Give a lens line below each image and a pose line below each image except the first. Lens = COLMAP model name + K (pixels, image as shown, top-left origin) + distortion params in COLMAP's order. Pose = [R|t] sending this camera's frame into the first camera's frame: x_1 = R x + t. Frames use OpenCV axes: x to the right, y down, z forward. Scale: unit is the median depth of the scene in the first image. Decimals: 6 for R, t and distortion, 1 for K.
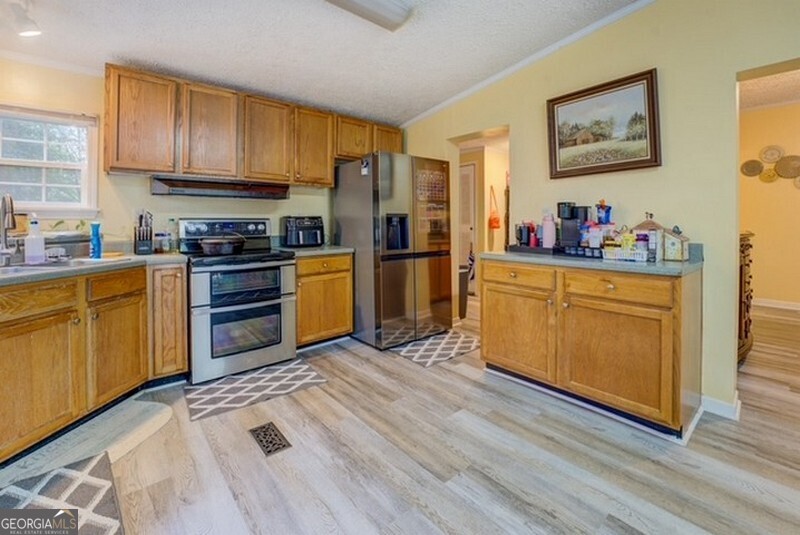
lens RADIAL K [[344.9, 0, 400.0], [0, 344.9, 223.5], [0, 0, 1]] dist [-0.002396, -0.000274]
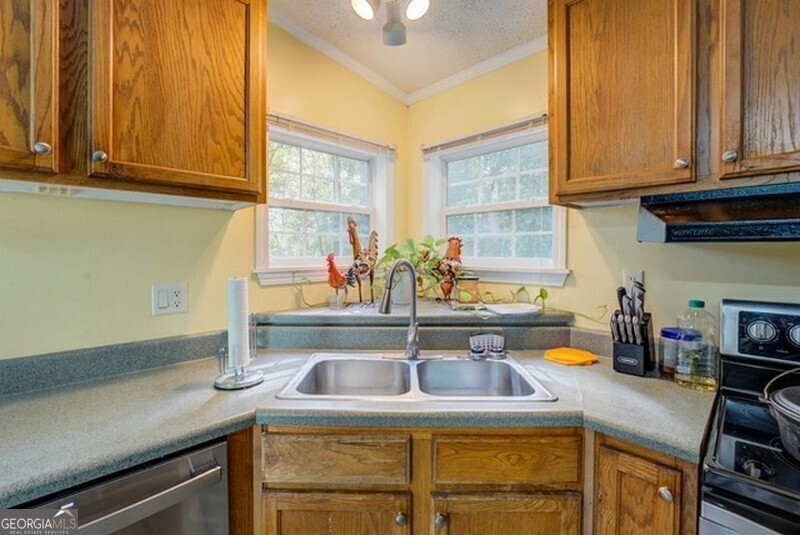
lens RADIAL K [[360.1, 0, 385.4], [0, 360.1, 249.1], [0, 0, 1]] dist [-0.001156, -0.000334]
pose [[0.065555, -0.000372, -0.997849, -0.291081], [-0.002945, 0.999996, -0.000566, -0.074493], [0.997845, 0.002976, 0.065554, 0.647634]]
